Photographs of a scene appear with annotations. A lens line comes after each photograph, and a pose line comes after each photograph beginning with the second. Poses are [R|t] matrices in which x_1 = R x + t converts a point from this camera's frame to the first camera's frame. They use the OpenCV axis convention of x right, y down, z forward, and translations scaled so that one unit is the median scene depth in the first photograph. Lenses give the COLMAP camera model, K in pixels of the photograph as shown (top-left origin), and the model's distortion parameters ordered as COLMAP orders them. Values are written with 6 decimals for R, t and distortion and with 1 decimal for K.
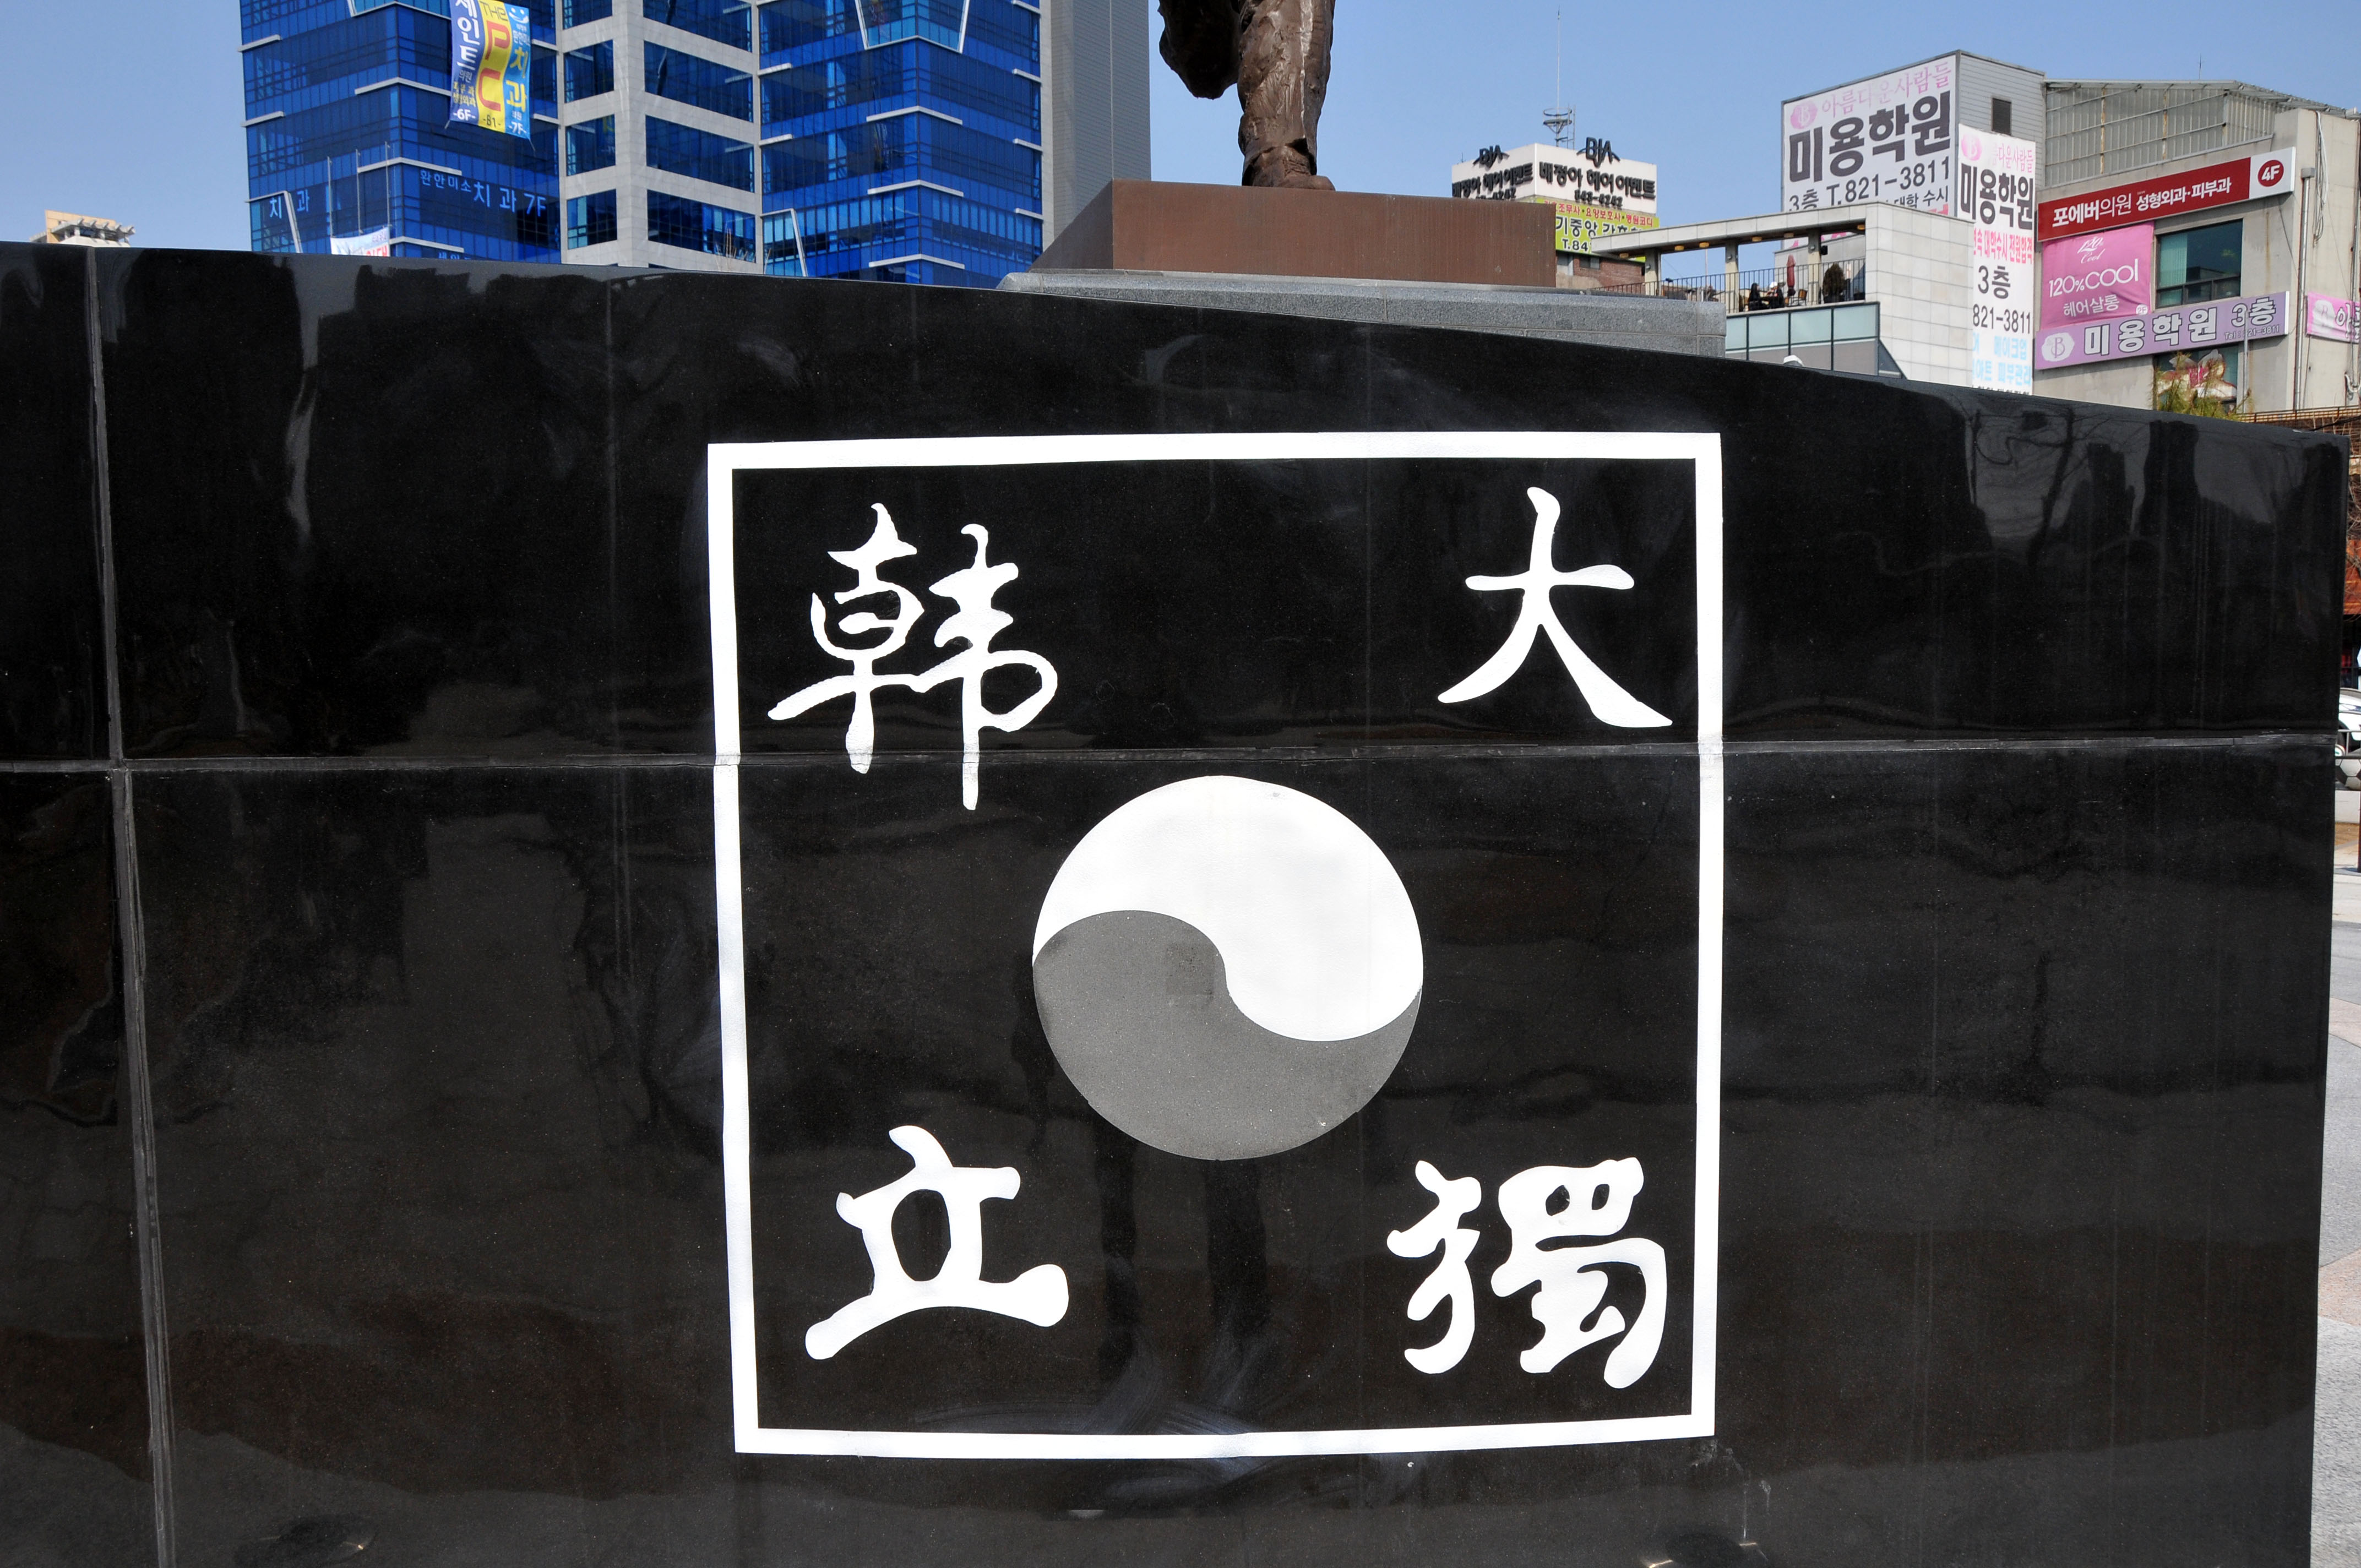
lens RADIAL K [[2050.1, 0, 1179.9], [0, 2050.1, 789.6], [0, 0, 1]] dist [-0.079423, 0.022461]
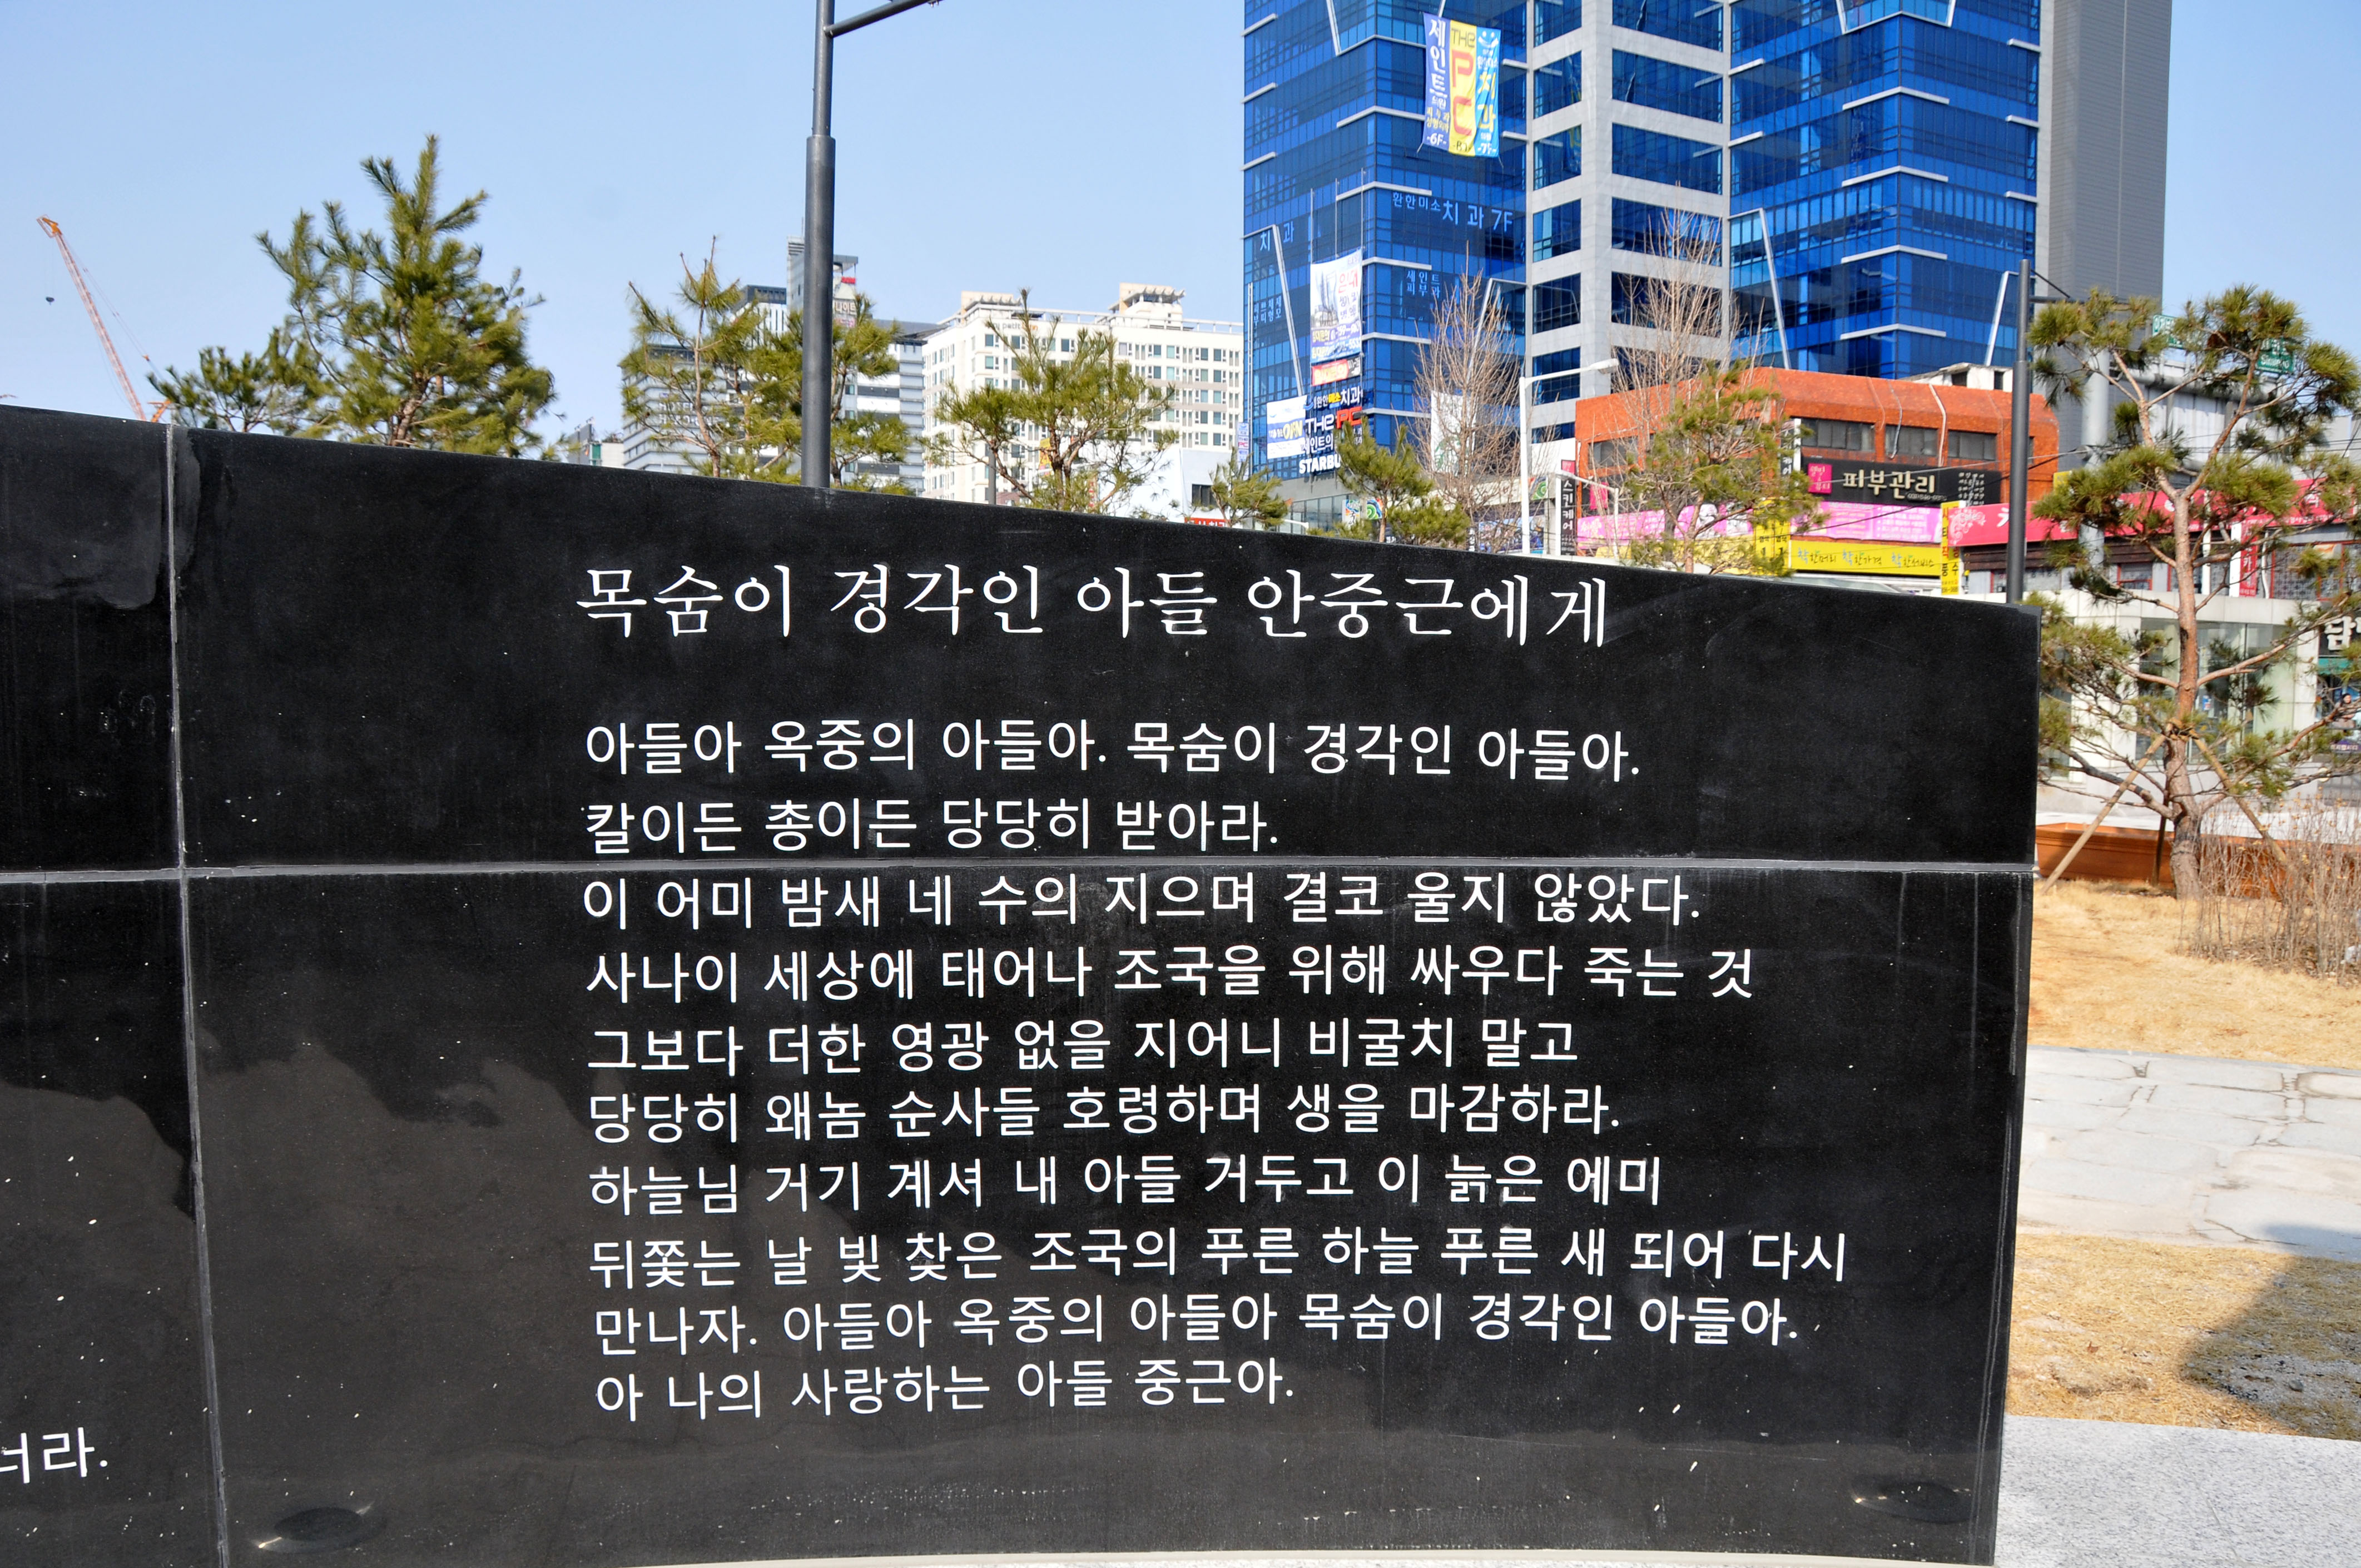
lens RADIAL K [[1881.8, 0, 1175.1], [0, 1881.8, 838.1], [0, 0, 1]] dist [-0.149561, 0.118746]
pose [[0.882902, 0.057102, -0.466073, -0.014675], [-0.045472, 0.998311, 0.036169, -0.006402], [0.467351, -0.010741, 0.884007, 0.101695]]
